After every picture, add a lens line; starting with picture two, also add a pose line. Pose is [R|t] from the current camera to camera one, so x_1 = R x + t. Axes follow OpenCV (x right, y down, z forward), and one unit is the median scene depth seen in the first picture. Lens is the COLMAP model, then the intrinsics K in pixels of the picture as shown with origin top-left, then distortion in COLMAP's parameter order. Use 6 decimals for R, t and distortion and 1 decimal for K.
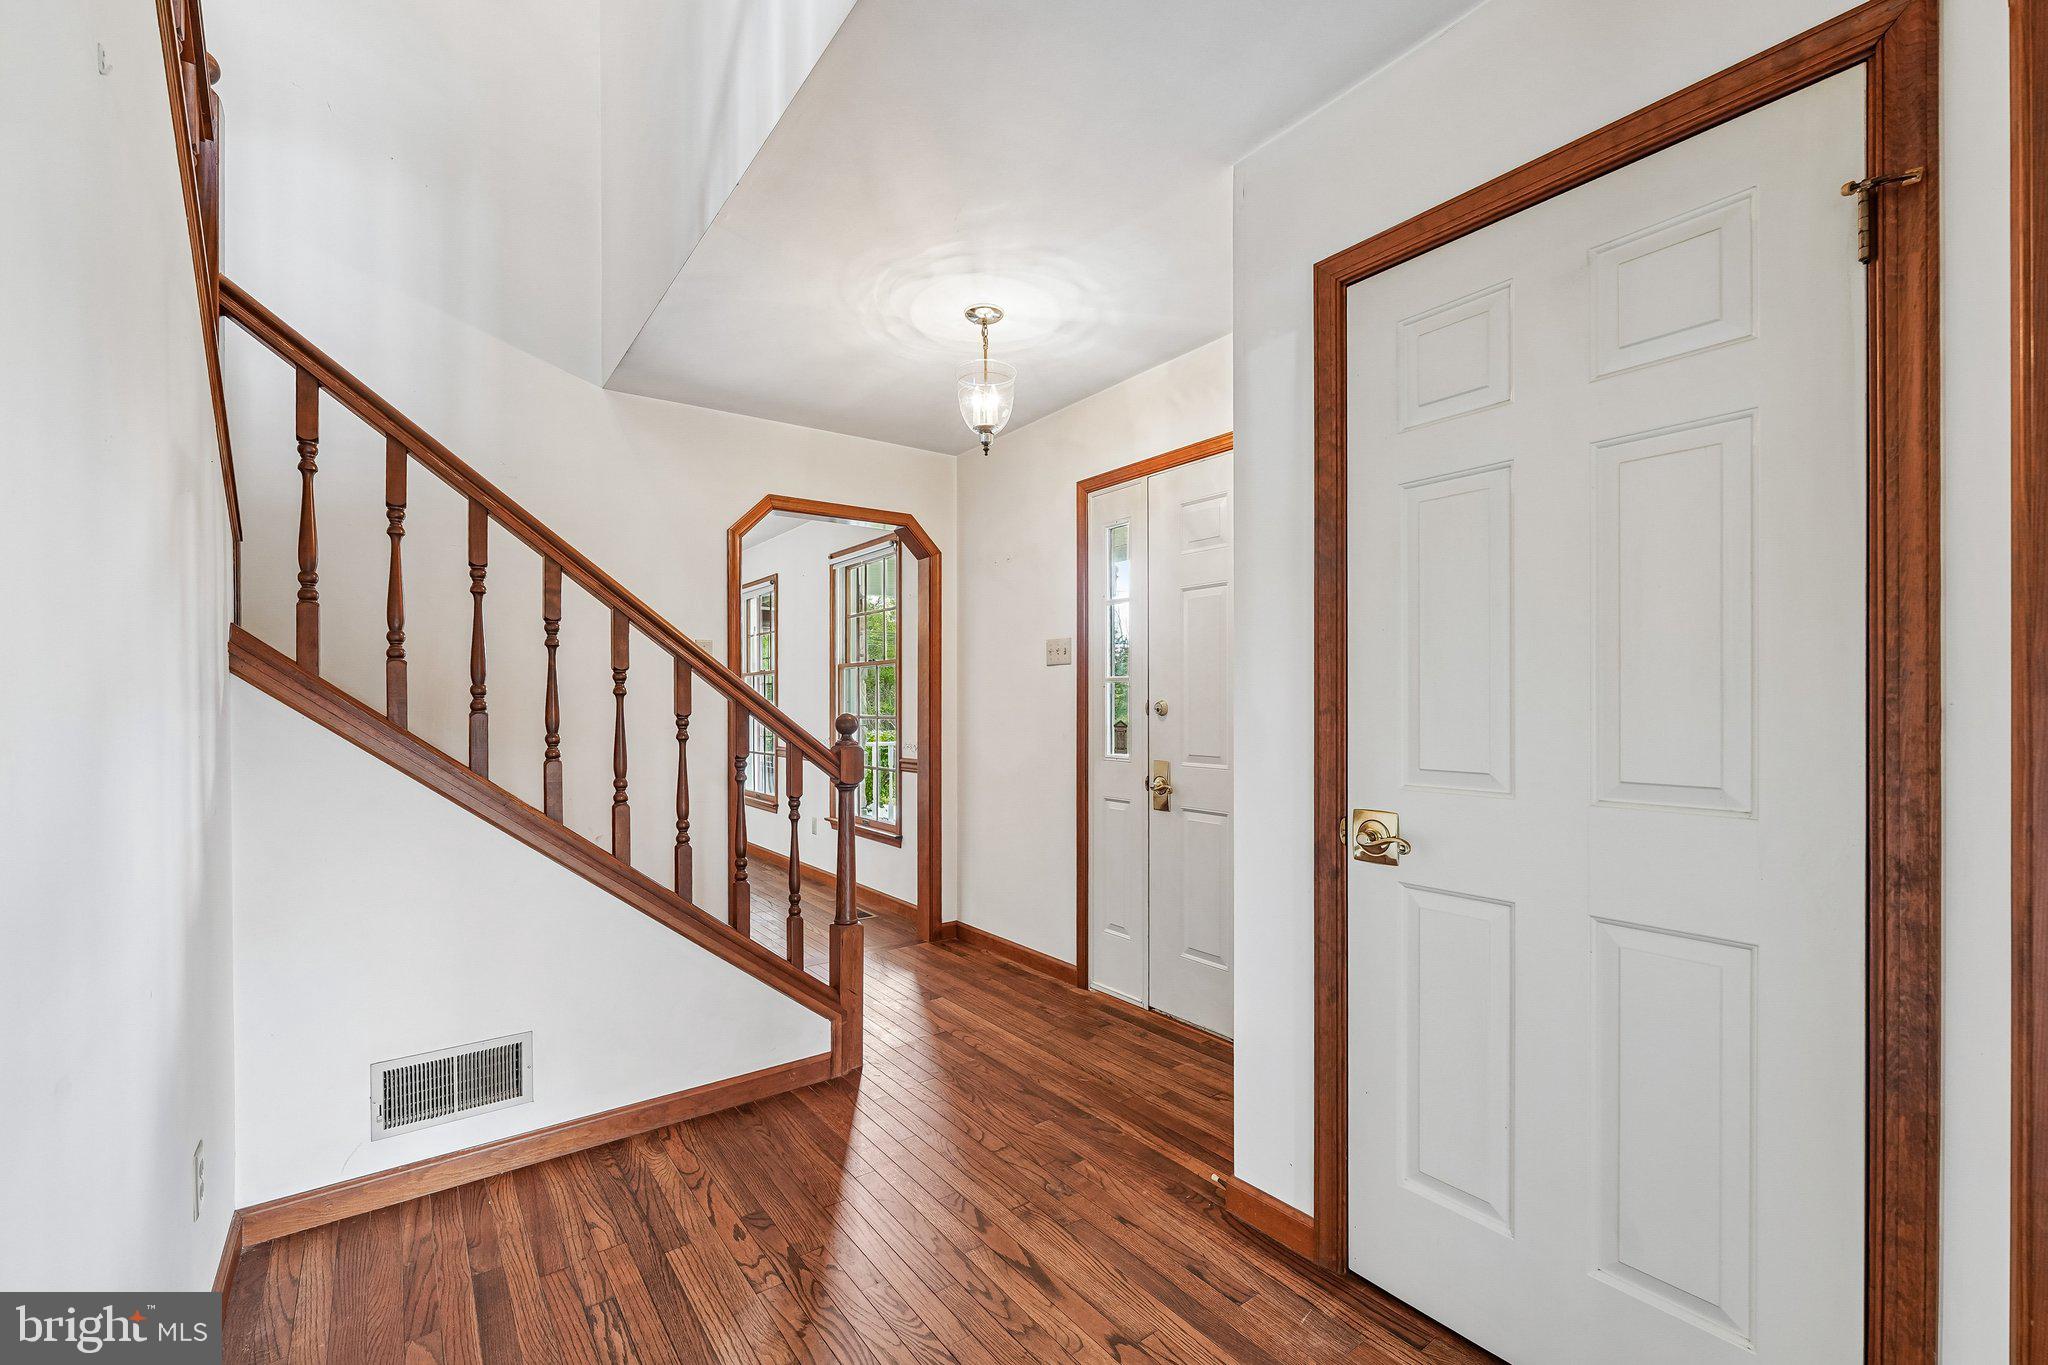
lens RADIAL K [[837.5, 0, 1023.5], [0, 837.5, 698.1], [0, 0, 1]] dist [-0.000261, -0.000011]
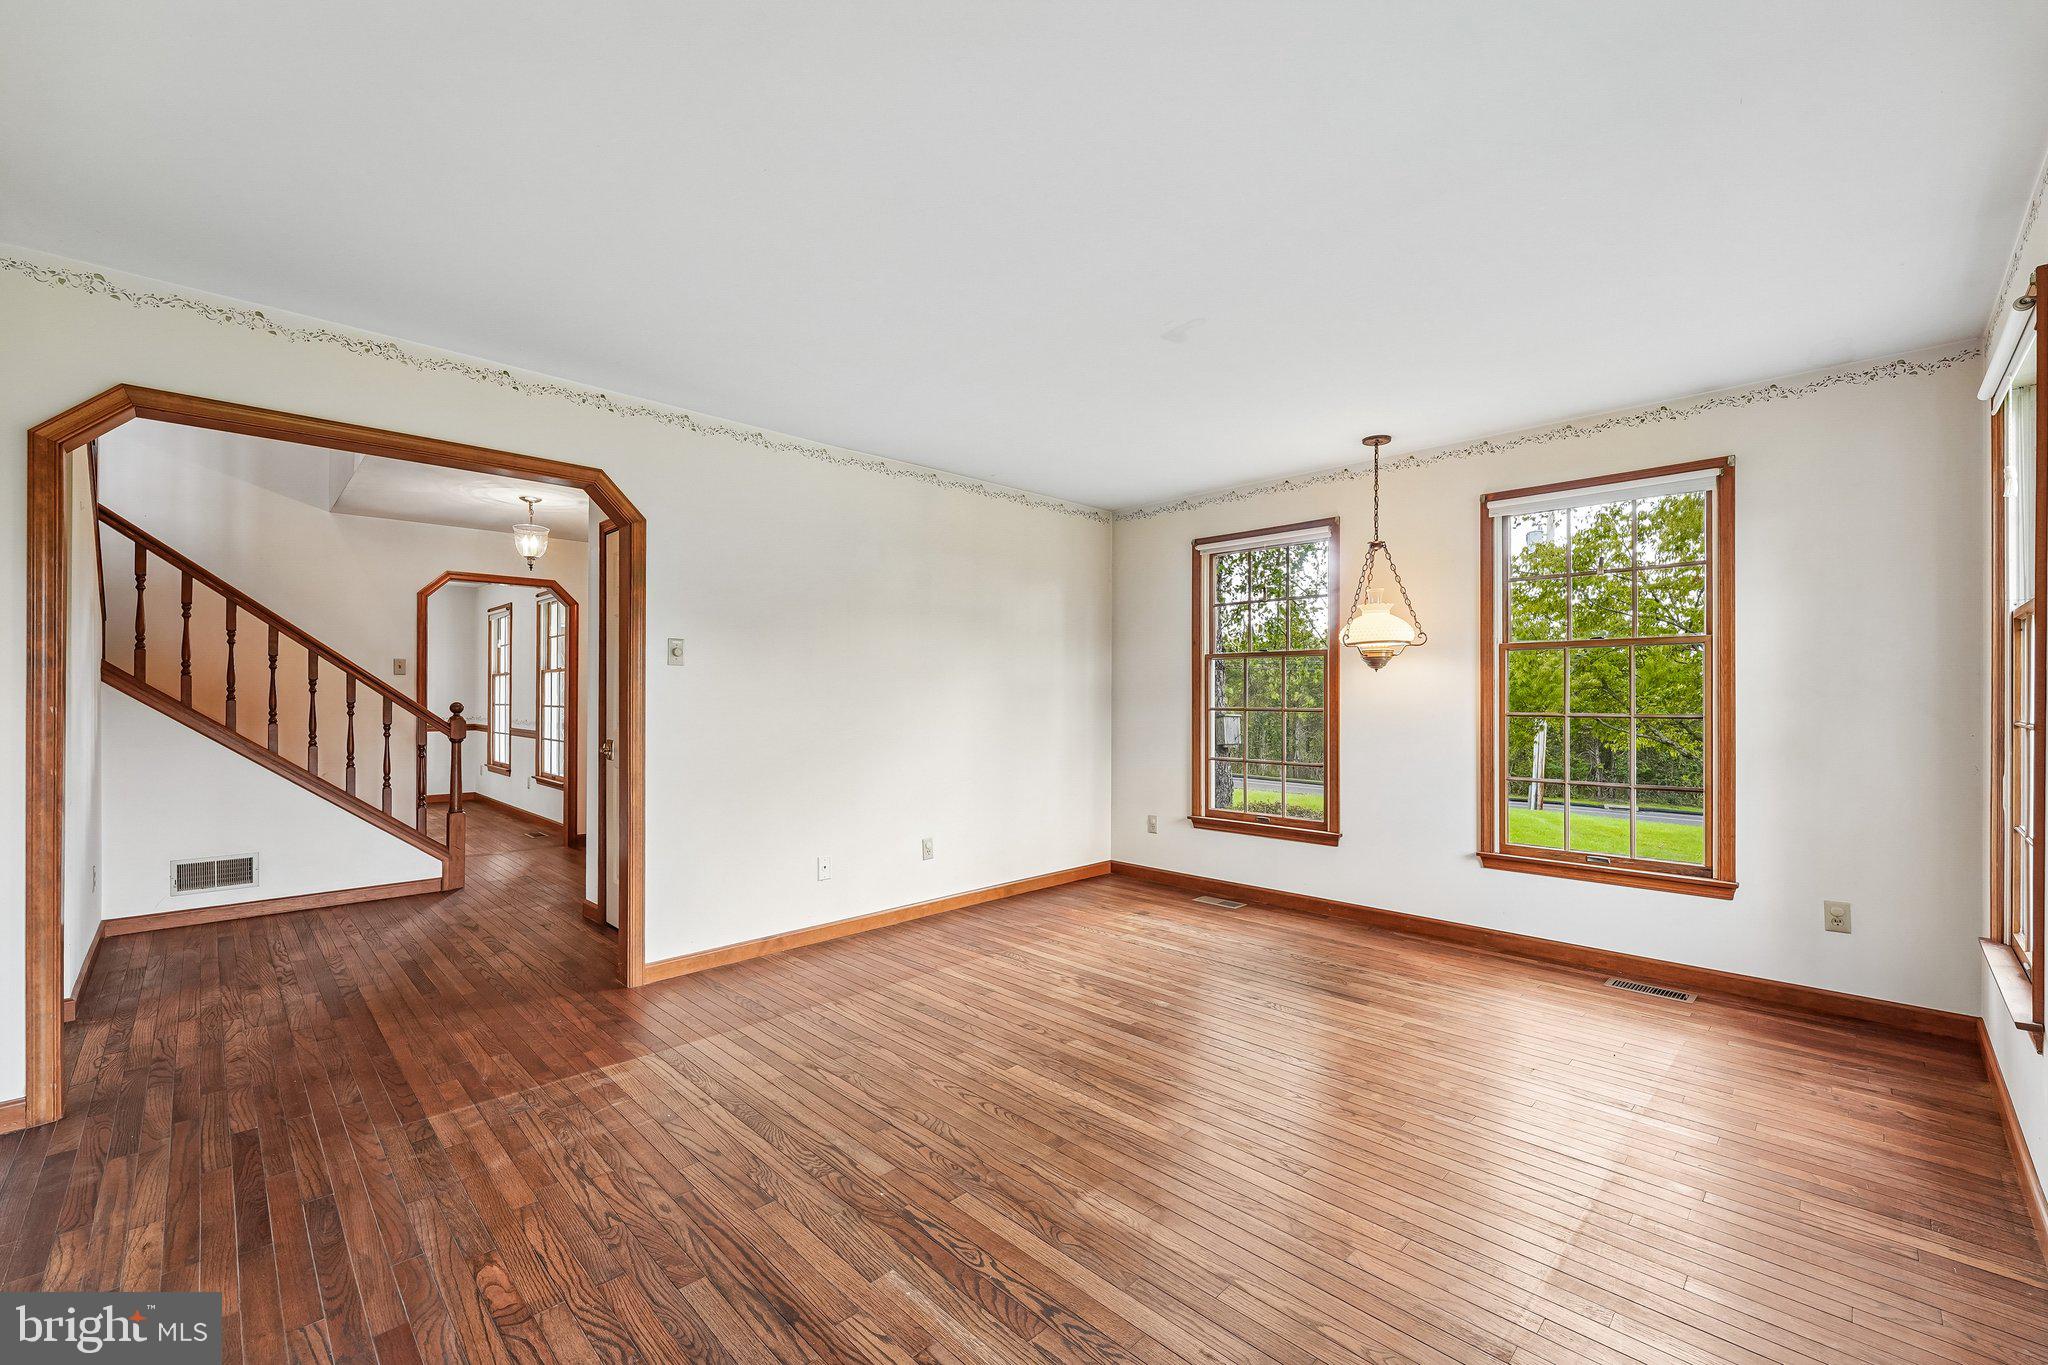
lens RADIAL K [[824.7, 0, 1029.5], [0, 824.7, 691.8], [0, 0, 1]] dist [0.000517, -0.000053]
pose [[0.990365, 0.007848, 0.138257, 1.080986], [-0.007481, 0.999967, -0.003170, -0.012259], [-0.138278, 0.002105, 0.990391, -1.368990]]
